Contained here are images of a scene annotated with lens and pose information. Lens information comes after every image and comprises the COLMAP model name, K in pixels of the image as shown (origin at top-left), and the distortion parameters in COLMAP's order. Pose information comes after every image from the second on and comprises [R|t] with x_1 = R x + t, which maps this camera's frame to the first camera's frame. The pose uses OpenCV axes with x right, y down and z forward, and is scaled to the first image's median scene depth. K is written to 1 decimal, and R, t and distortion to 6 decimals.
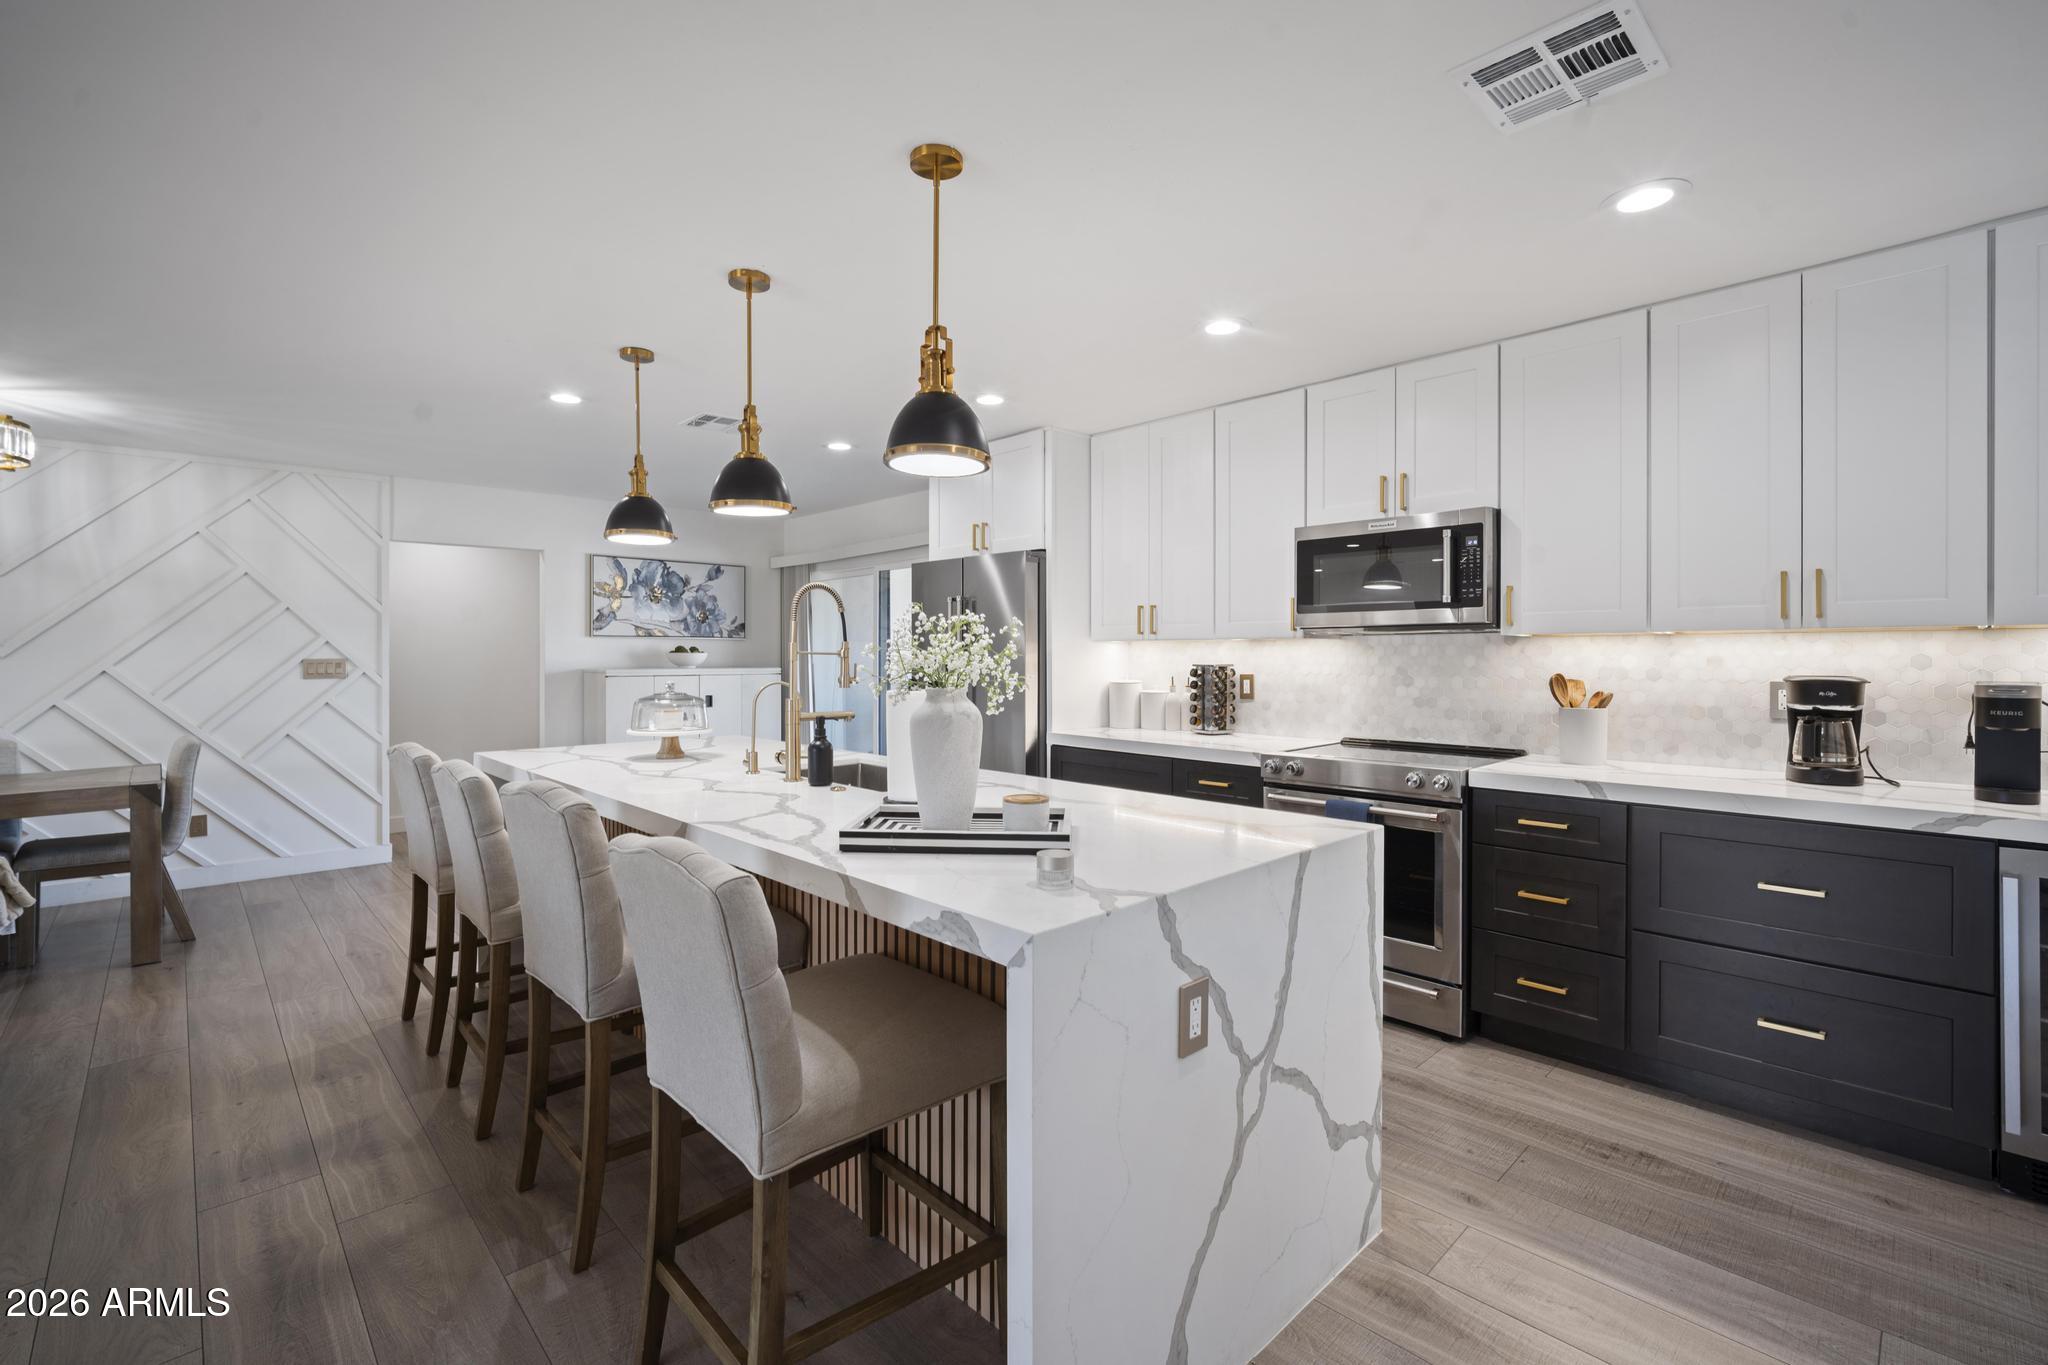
lens RADIAL K [[899.2, 0, 1012.2], [0, 899.2, 656.8], [0, 0, 1]] dist [-0.010123, 0.003908]
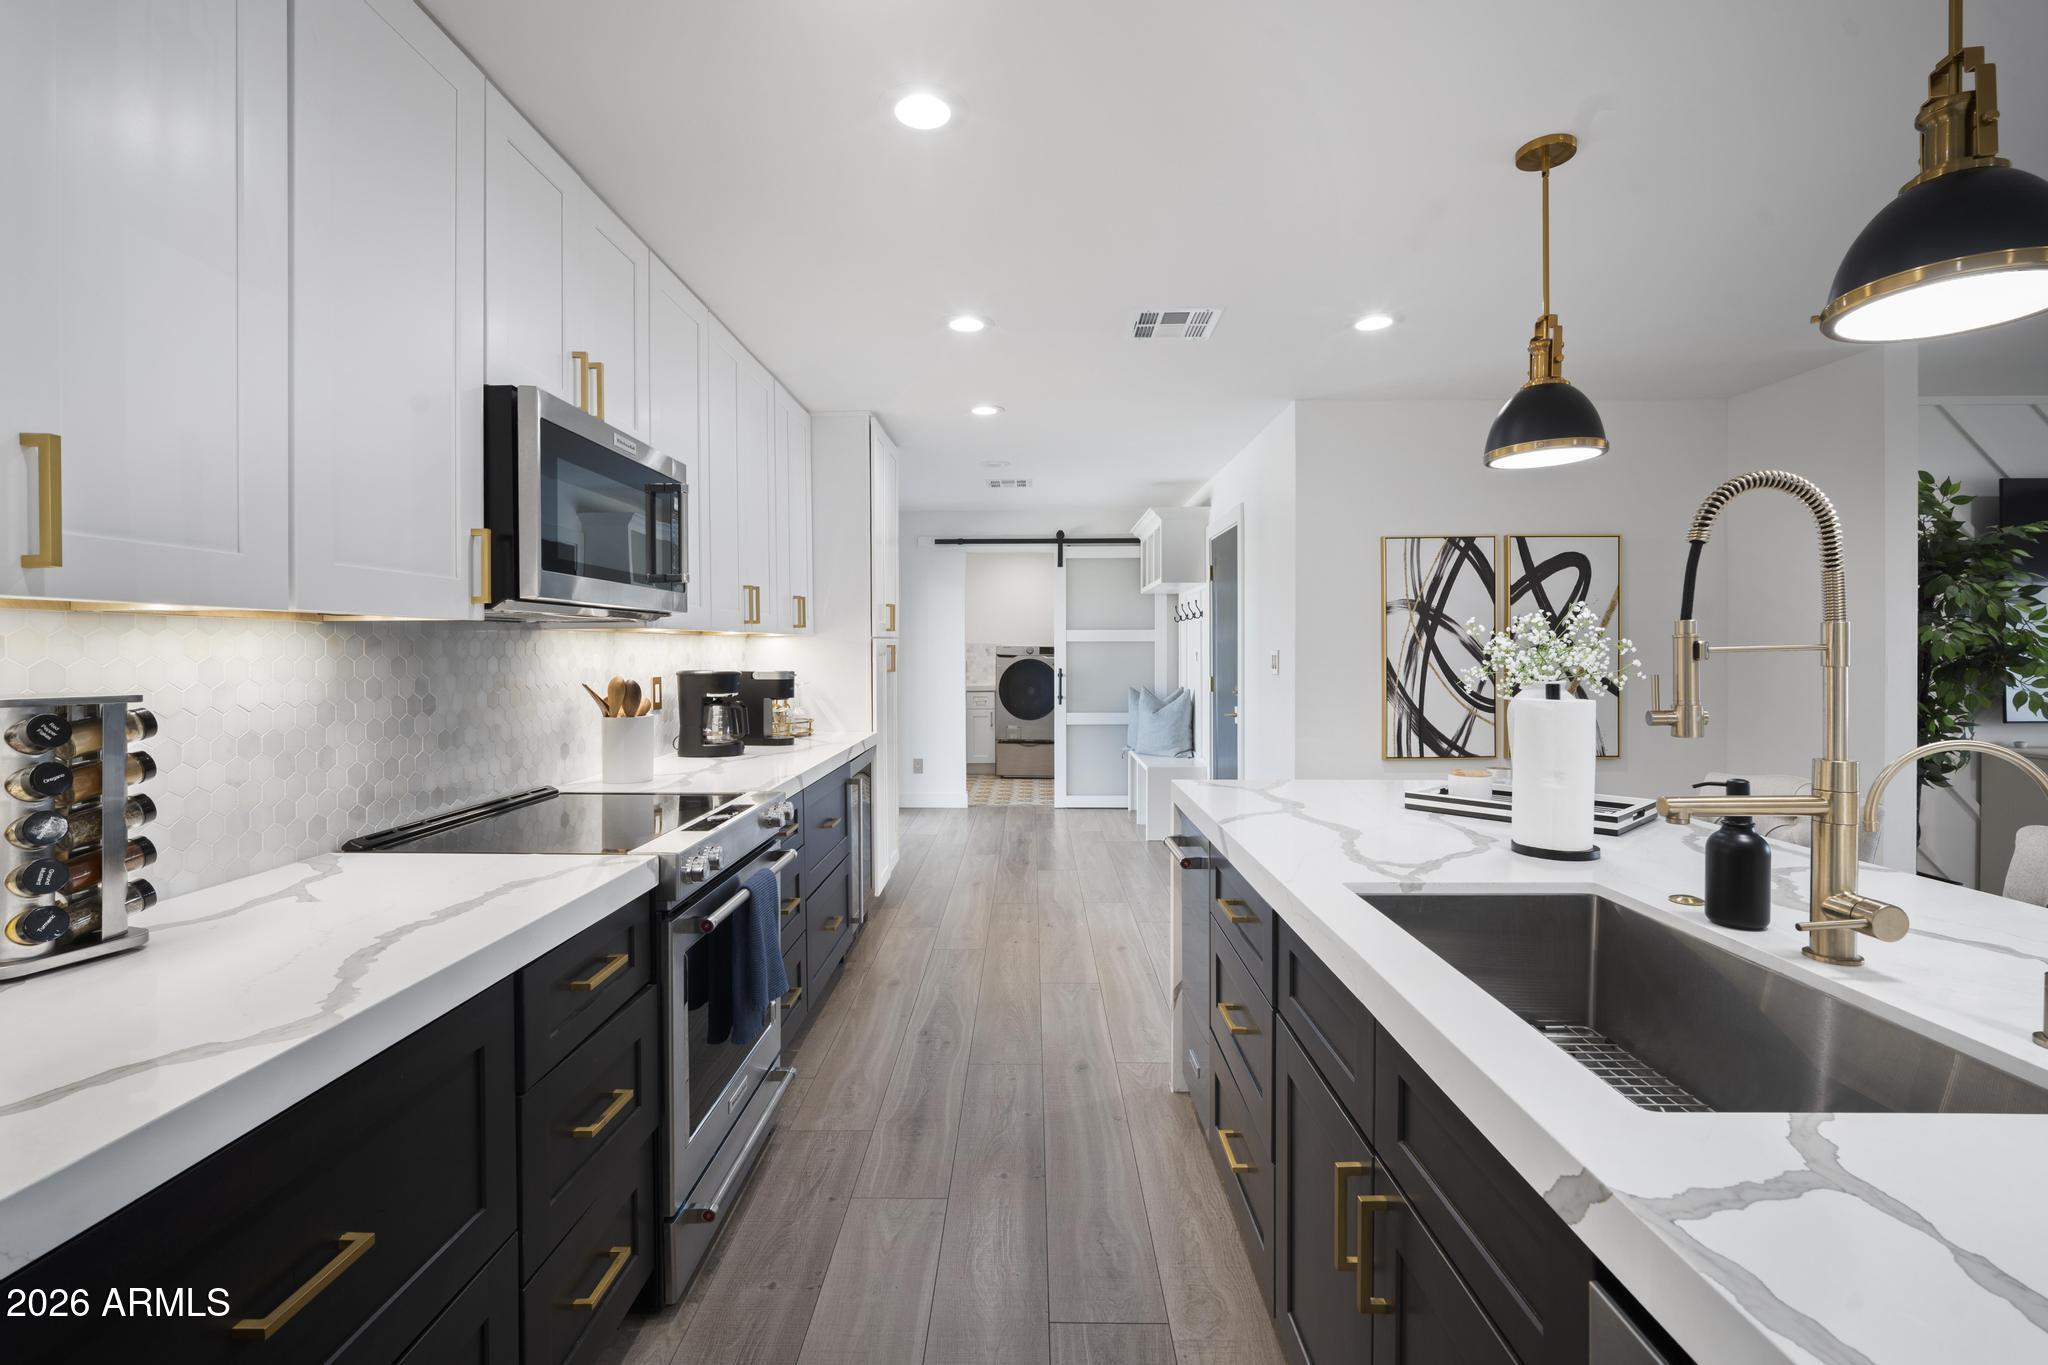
lens RADIAL K [[899.2, 0, 1014.2], [0, 899.2, 668.9], [0, 0, 1]] dist [-0.010123, 0.003908]
pose [[-0.713871, -0.010861, 0.700193, -0.181902], [0.006848, 0.999724, 0.022489, -0.004051], [-0.700243, 0.020849, -0.713600, 1.096975]]
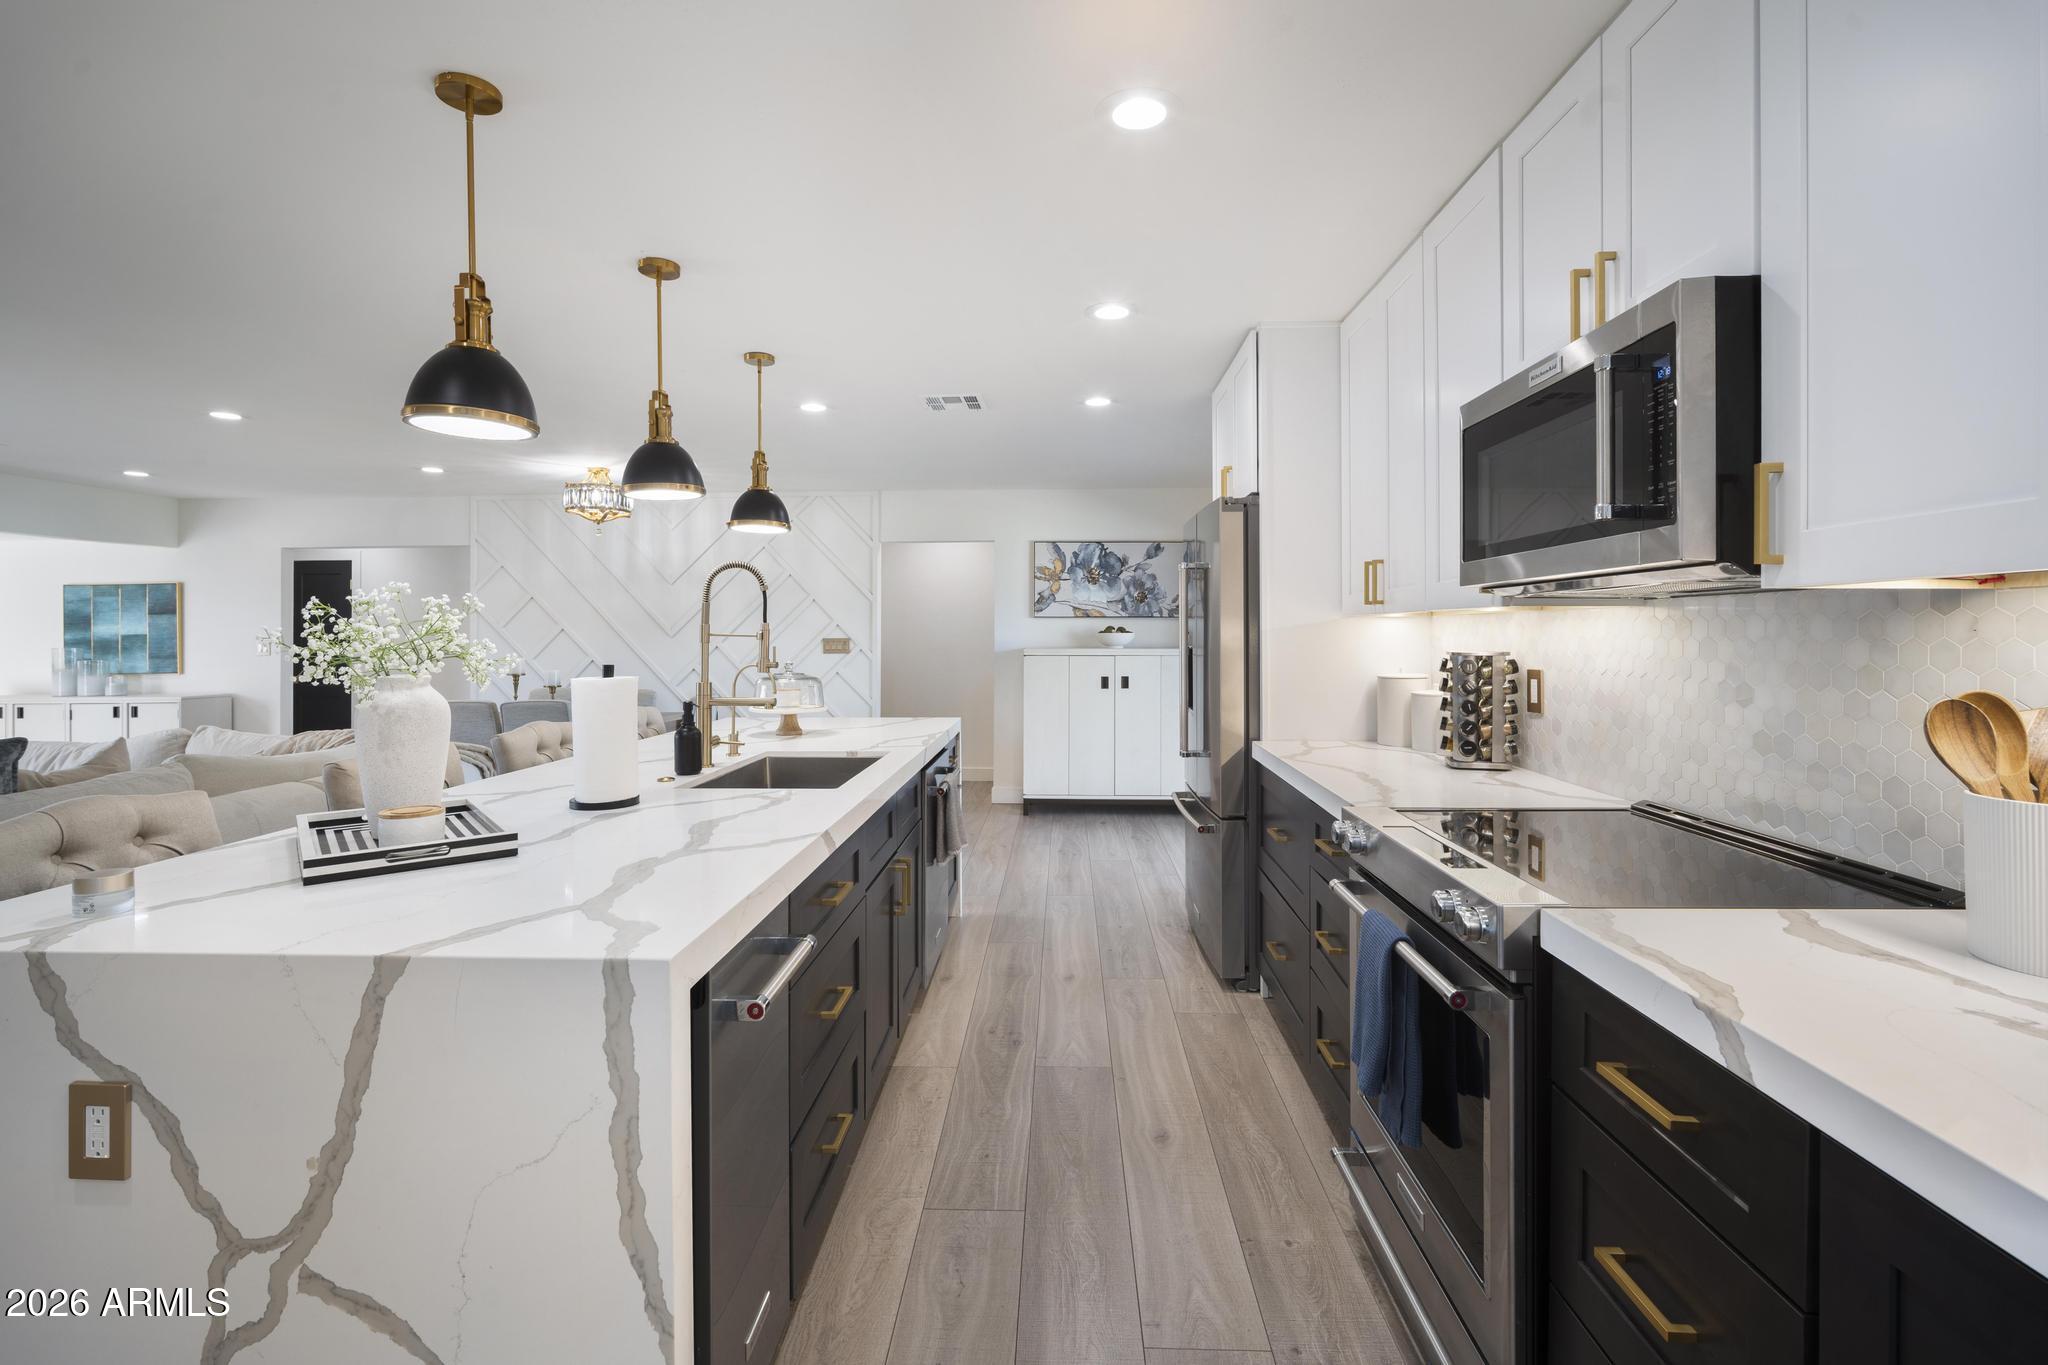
lens RADIAL K [[899.2, 0, 1022.5], [0, 899.2, 629.8], [0, 0, 1]] dist [-0.010123, 0.003908]
pose [[0.697618, -0.003739, -0.716460, 0.492649], [-0.000778, 0.999982, -0.005976, -0.002944], [0.716470, 0.004726, 0.697602, 0.402115]]
